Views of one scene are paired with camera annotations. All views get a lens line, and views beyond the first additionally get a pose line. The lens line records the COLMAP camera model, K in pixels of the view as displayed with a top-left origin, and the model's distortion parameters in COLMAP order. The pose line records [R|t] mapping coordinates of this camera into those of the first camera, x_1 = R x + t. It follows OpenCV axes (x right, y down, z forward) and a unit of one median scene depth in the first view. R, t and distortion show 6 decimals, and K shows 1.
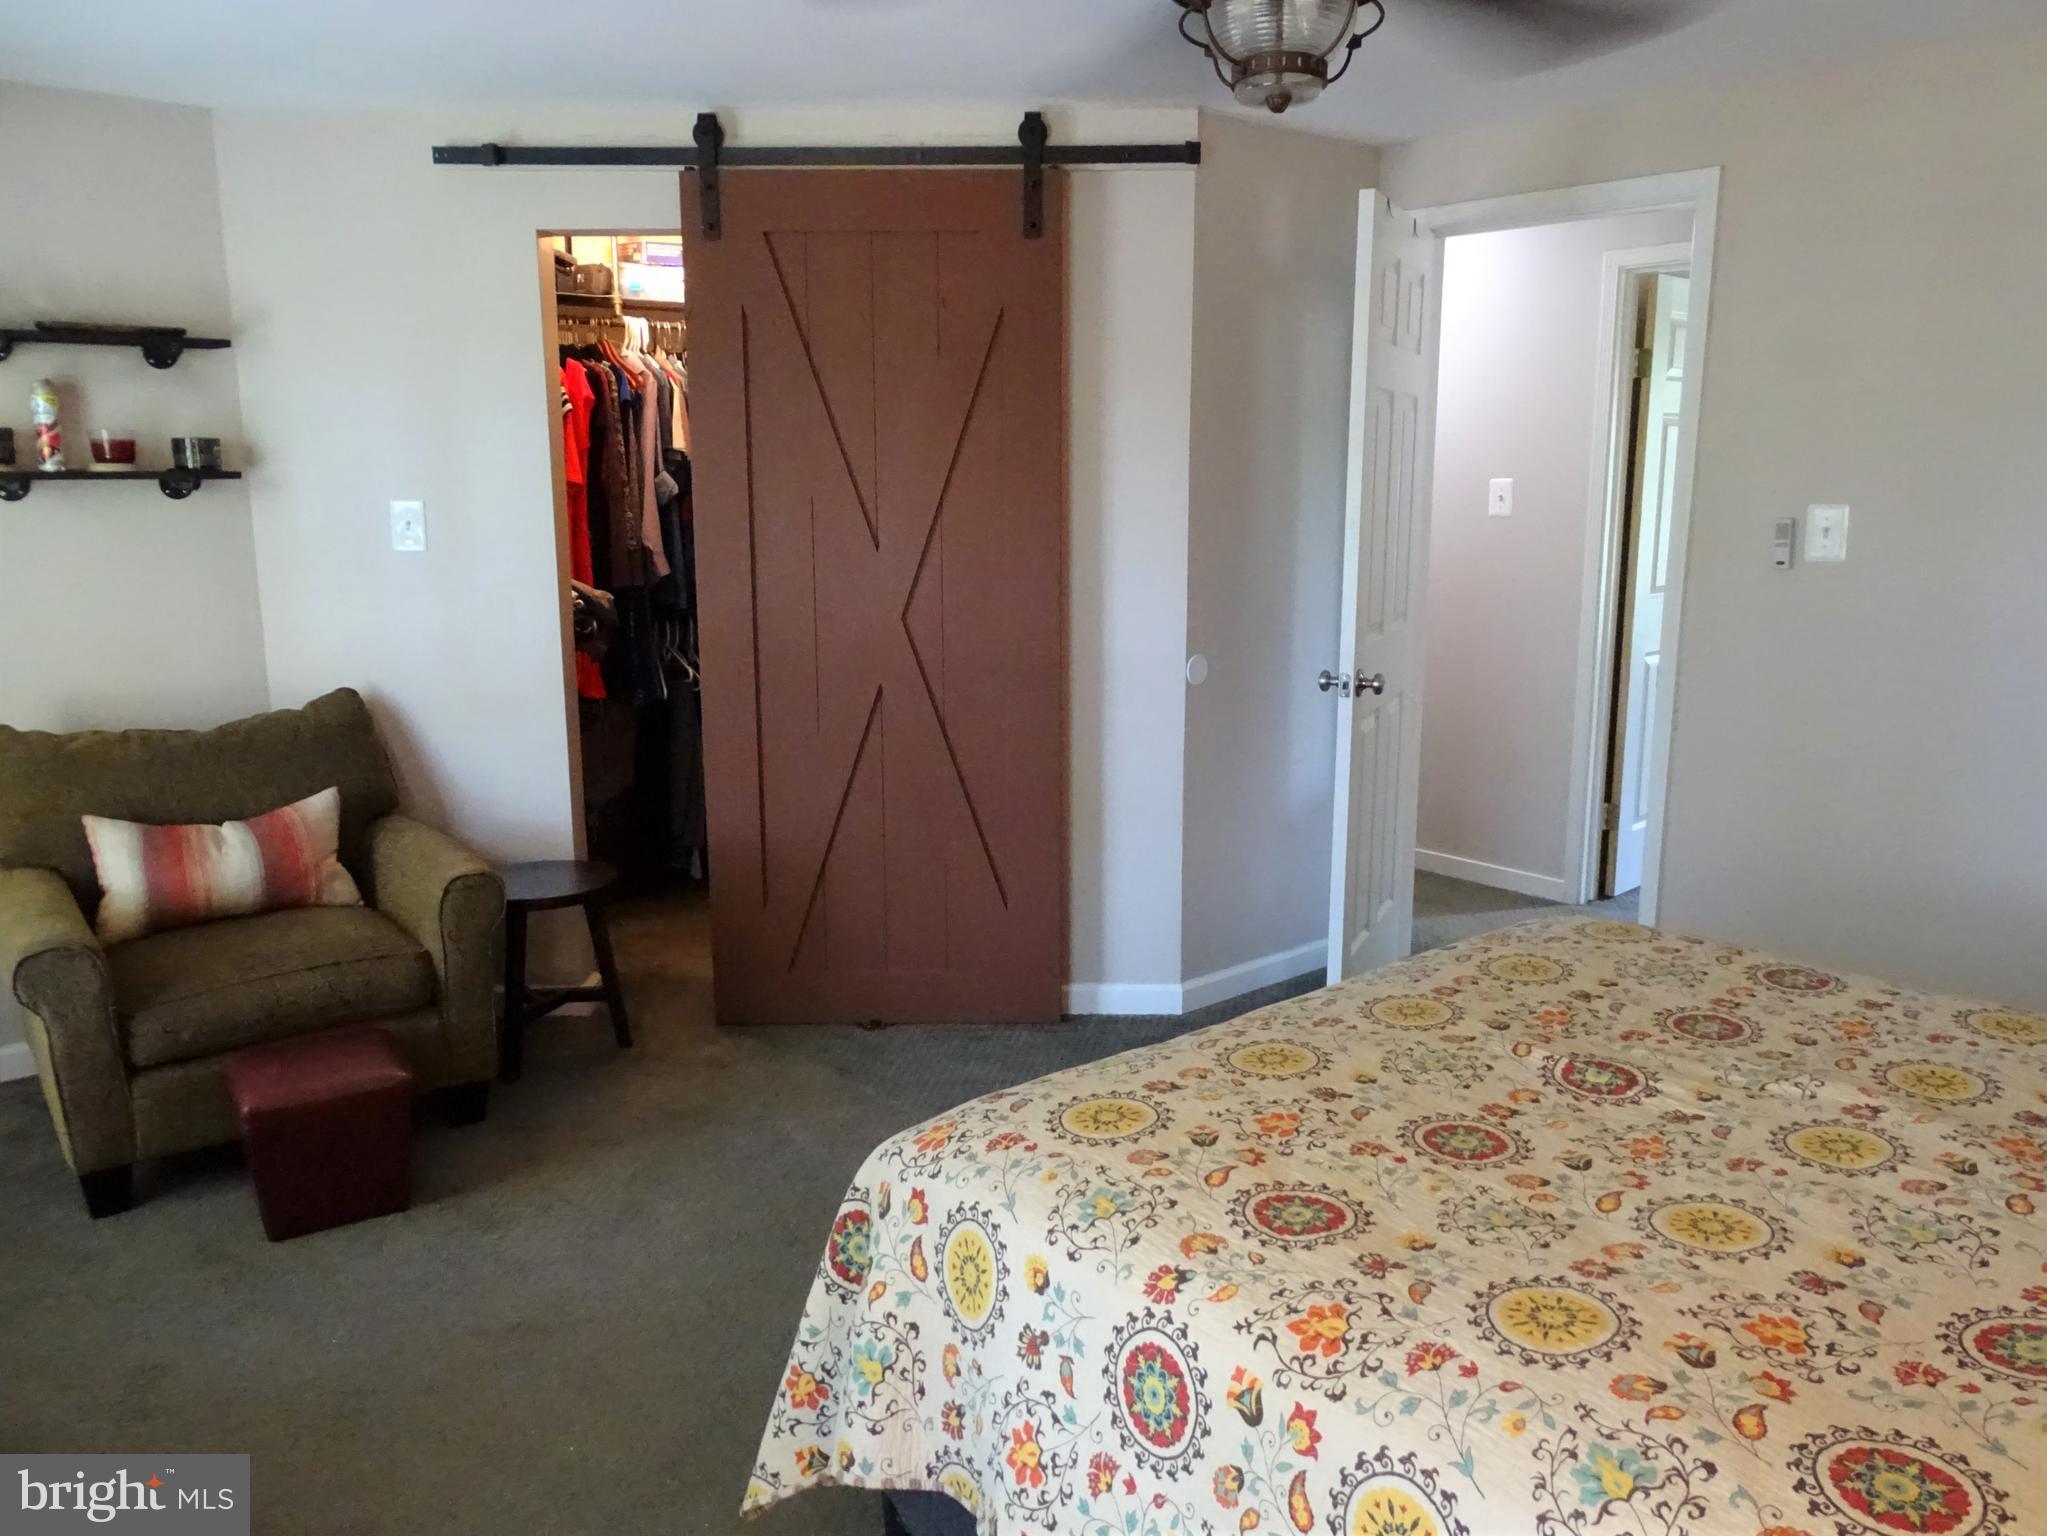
lens RADIAL K [[1557.5, 0, 1030.5], [0, 1557.5, 771.7], [0, 0, 1]] dist [0.001998, -0.002179]
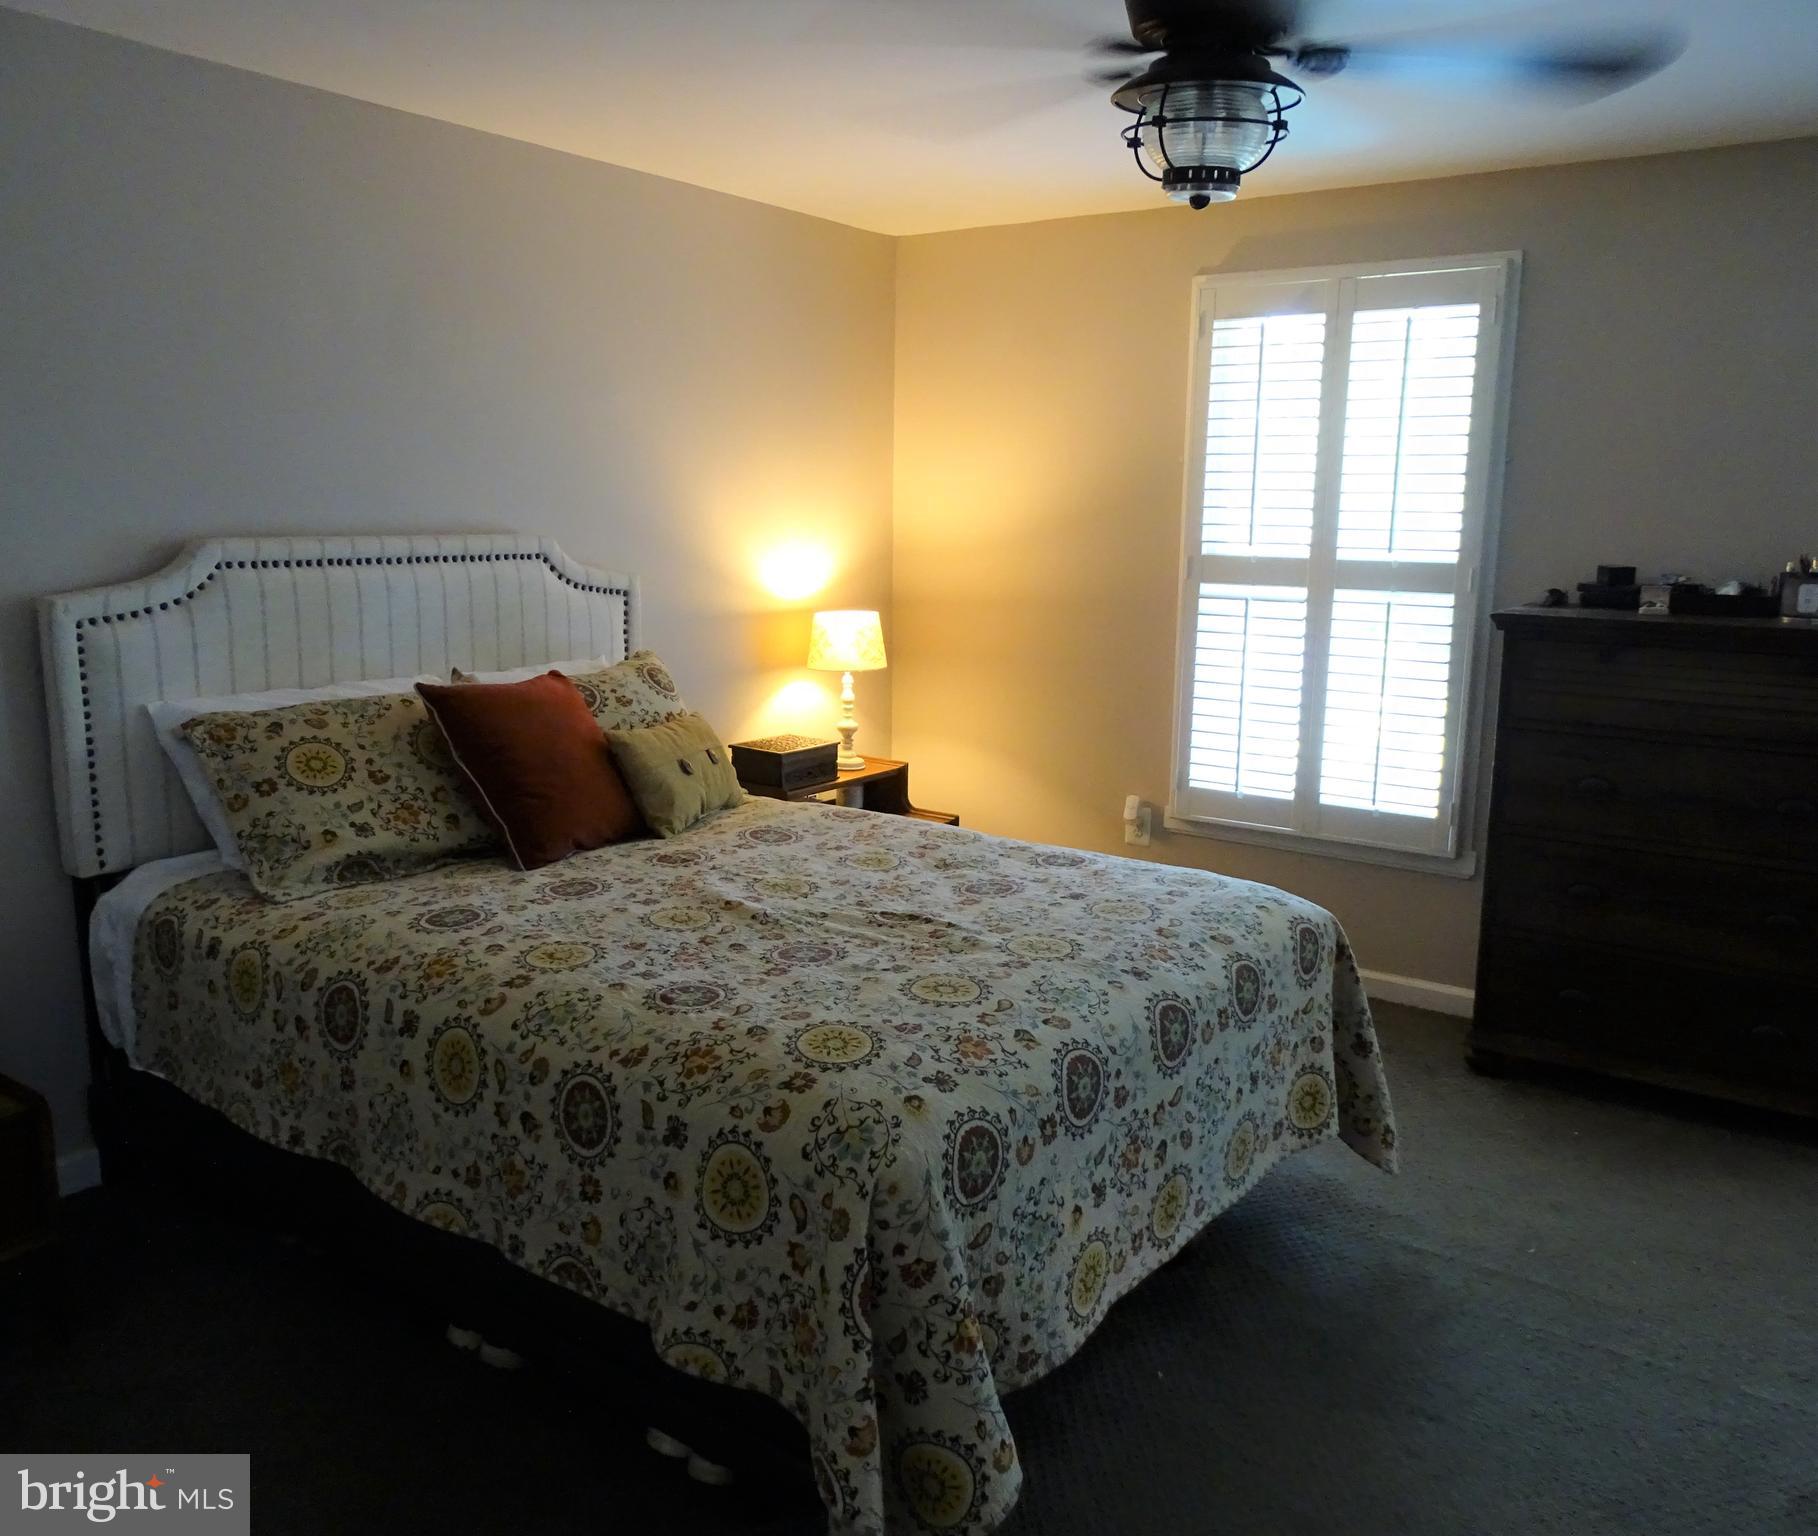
lens RADIAL K [[1491.3, 0, 909.0], [0, 1491.3, 768.0], [0, 0, 1]] dist [0.006470, 0.003604]
pose [[-0.969795, 0.035116, -0.241380, 0.363577], [-0.056544, 0.930263, 0.362509, -0.229679], [0.237277, 0.365208, -0.900179, 1.158079]]
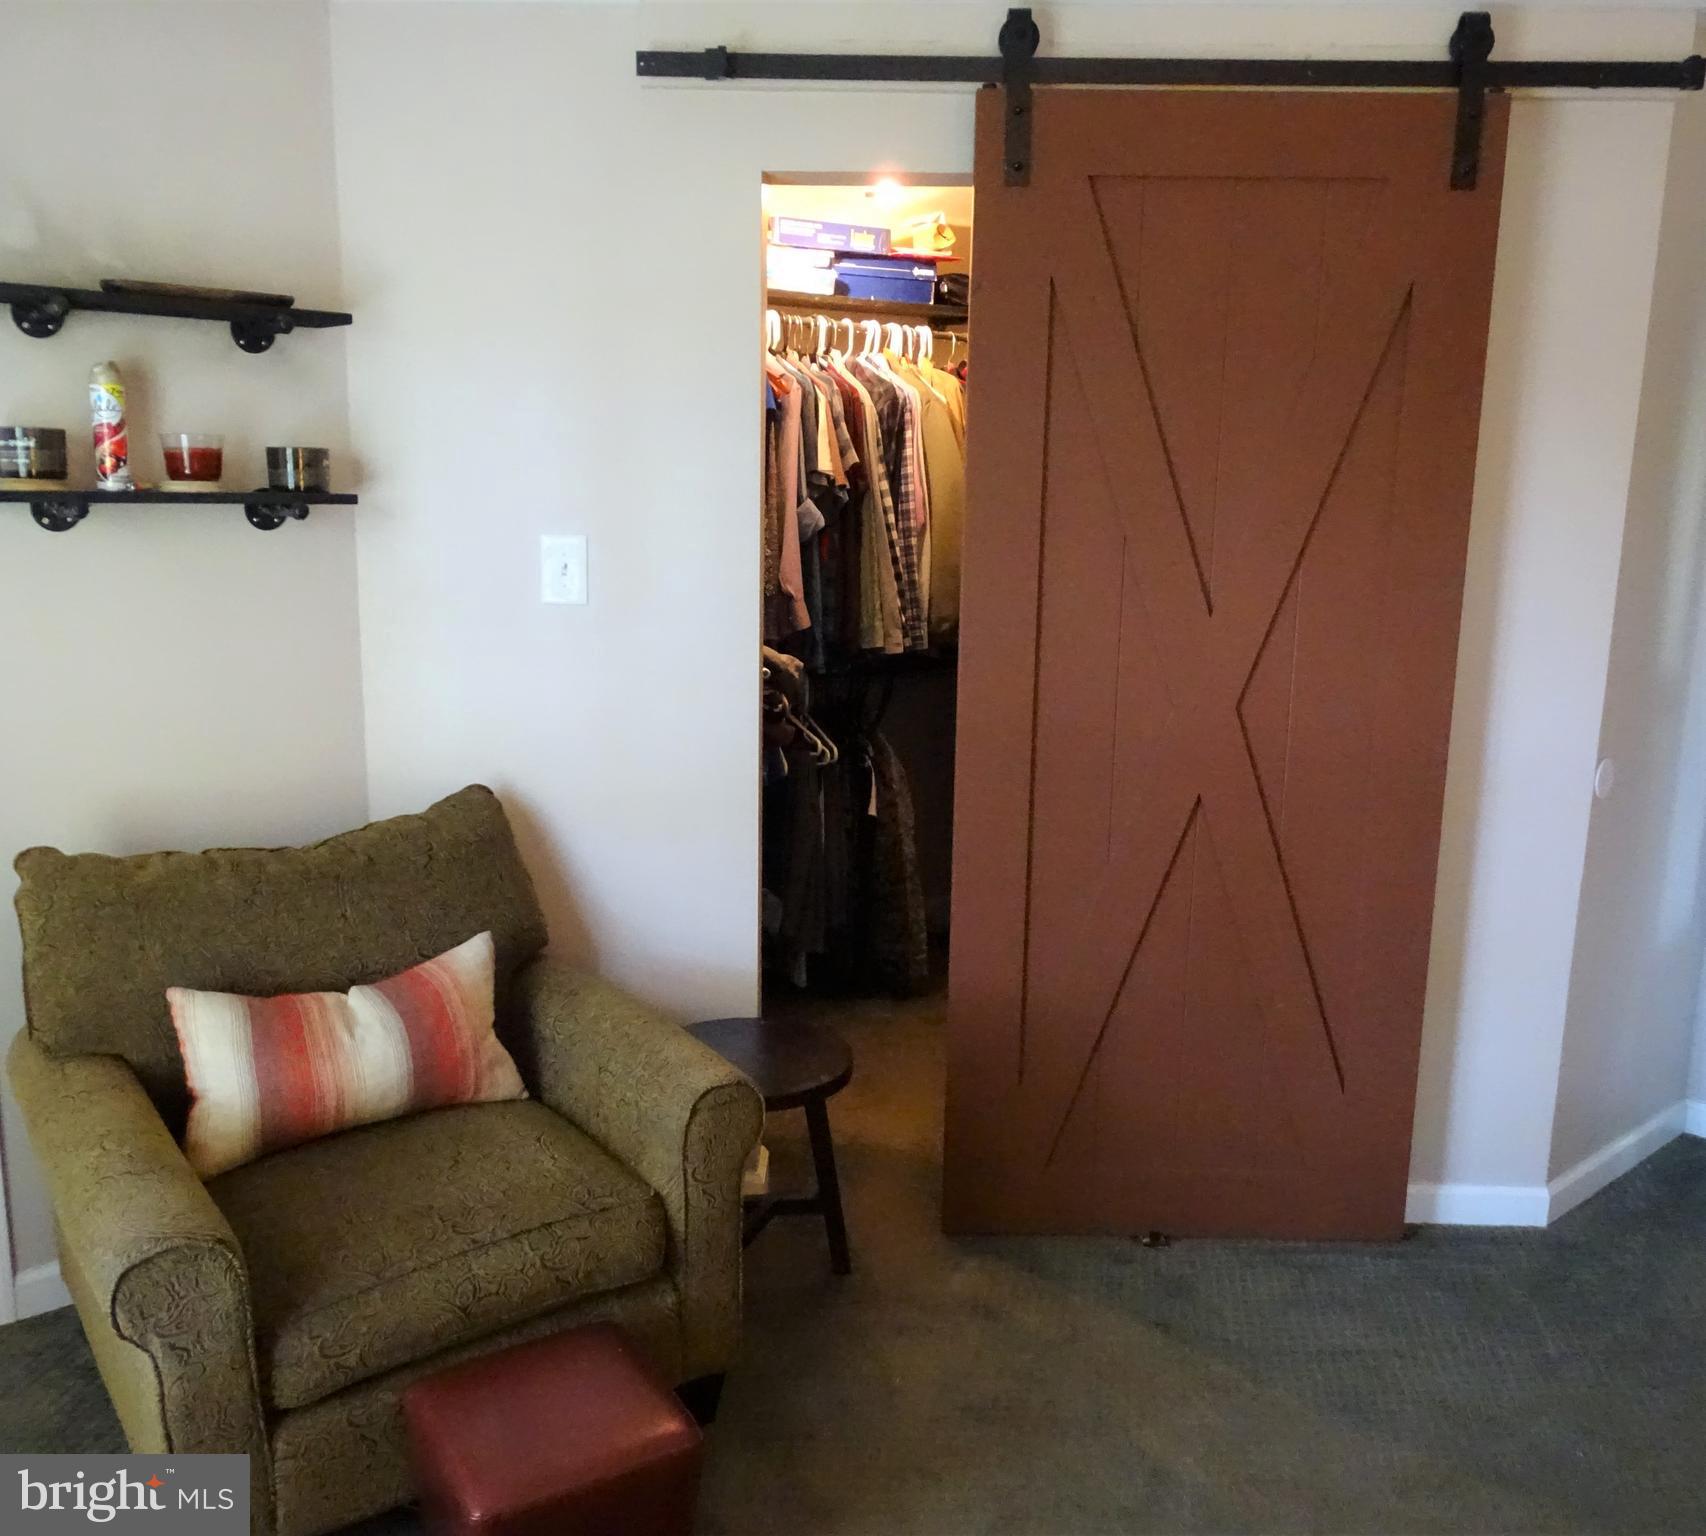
lens RADIAL K [[1474.4, 0, 850.9], [0, 1474.4, 780.6], [0, 0, 1]] dist [-0.006271, 0.011405]
pose [[0.999805, 0.017527, -0.009050, -0.274981], [-0.017516, 0.999846, 0.001304, -0.064930], [0.009072, -0.001146, 0.999958, 0.318049]]
